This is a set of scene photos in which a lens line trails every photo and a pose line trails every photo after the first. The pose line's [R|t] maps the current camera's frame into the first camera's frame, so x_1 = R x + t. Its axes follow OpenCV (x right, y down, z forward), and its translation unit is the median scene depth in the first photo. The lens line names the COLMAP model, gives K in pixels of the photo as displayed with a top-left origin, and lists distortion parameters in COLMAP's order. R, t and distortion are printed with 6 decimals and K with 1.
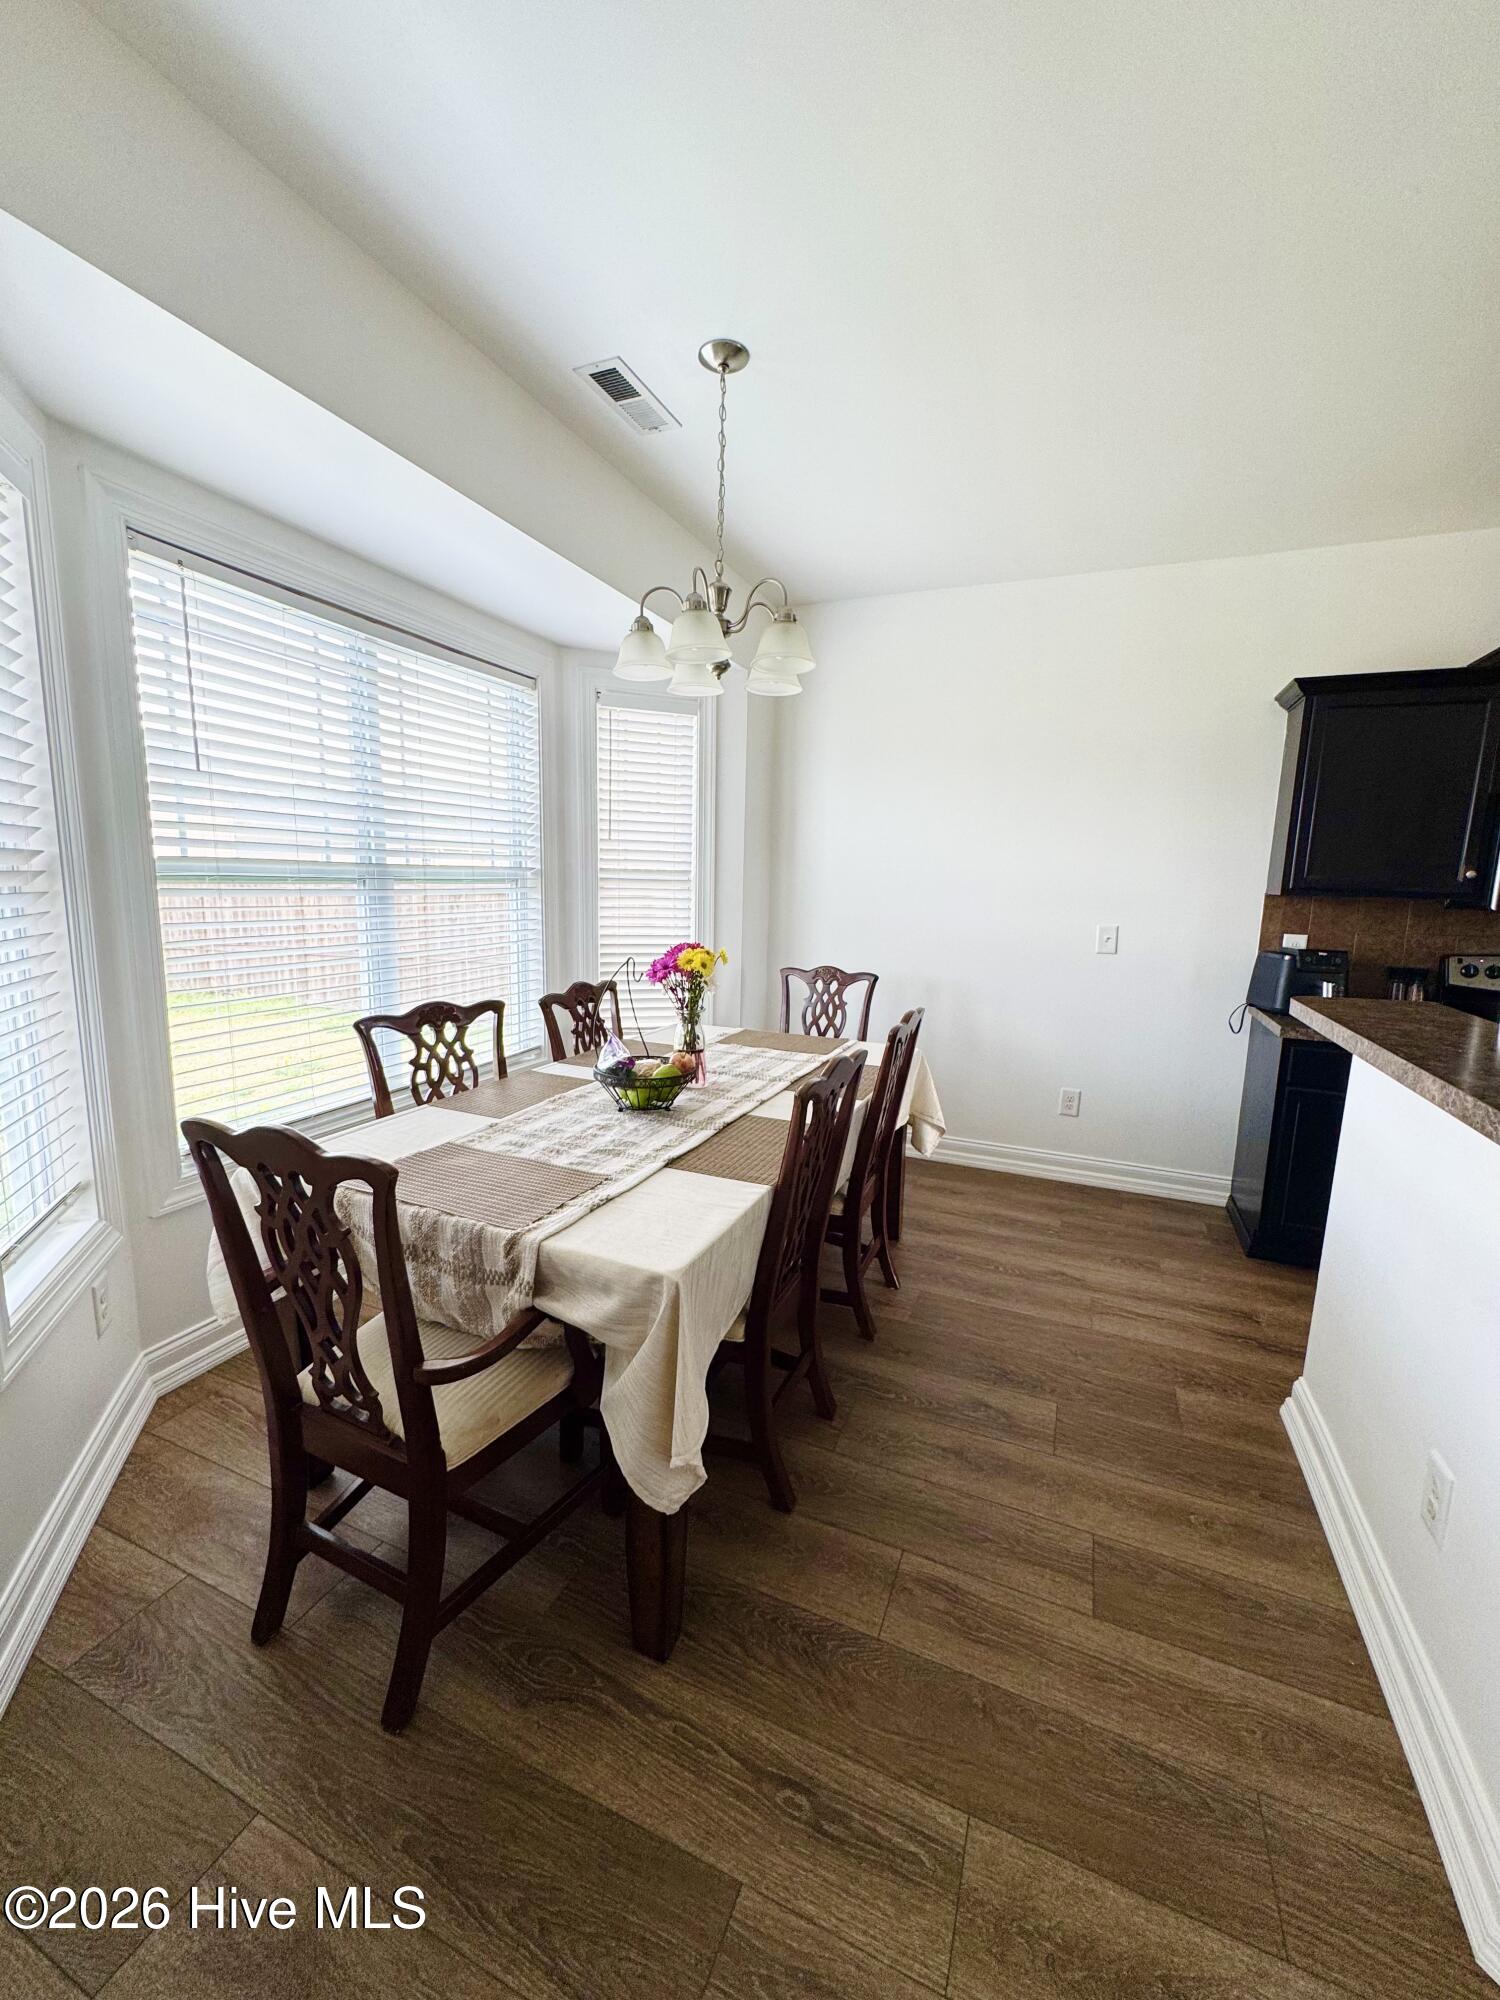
lens RADIAL K [[795.4, 0, 750.0], [0, 795.4, 1000.0], [0, 0, 1]] dist [-0.003594, 0.000375]
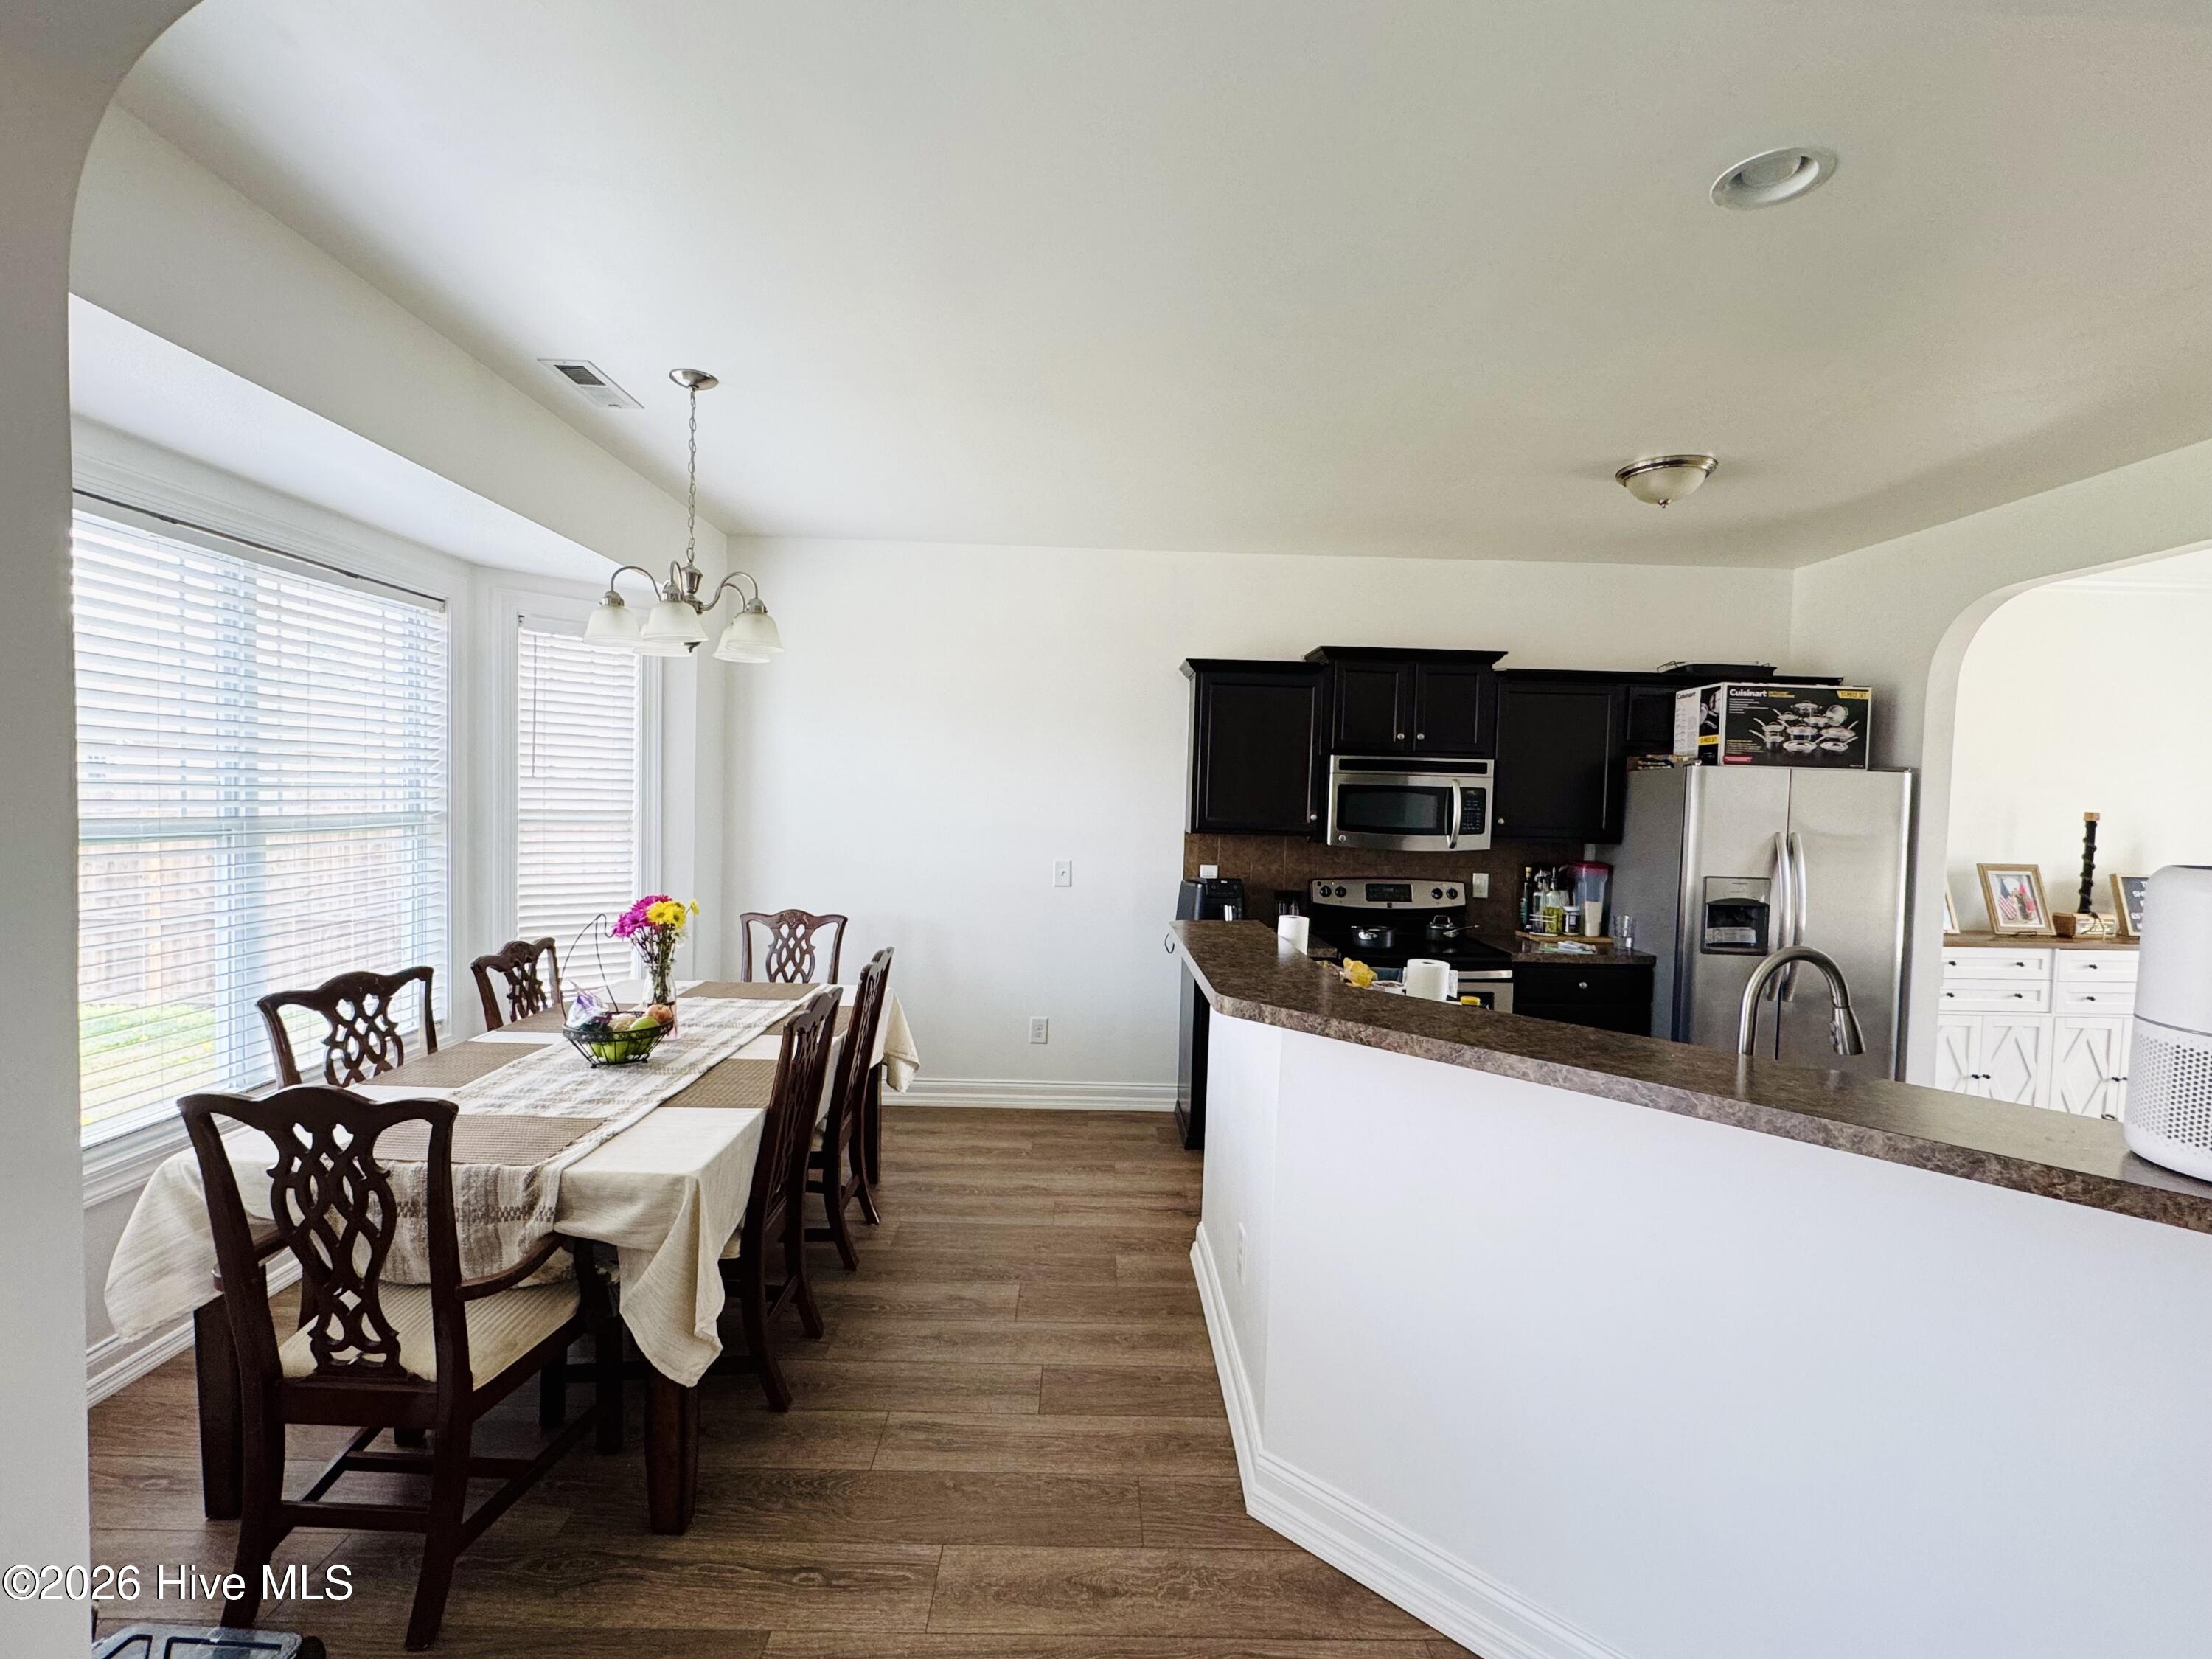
lens RADIAL K [[1020.9, 0, 1105.8], [0, 1020.9, 834.2], [0, 0, 1]] dist [0.001540, 0.000520]
pose [[0.914994, -0.015152, 0.403182, -0.077179], [0.056230, 0.994331, -0.090242, -0.000952], [-0.399529, 0.105241, 0.910659, -0.413470]]
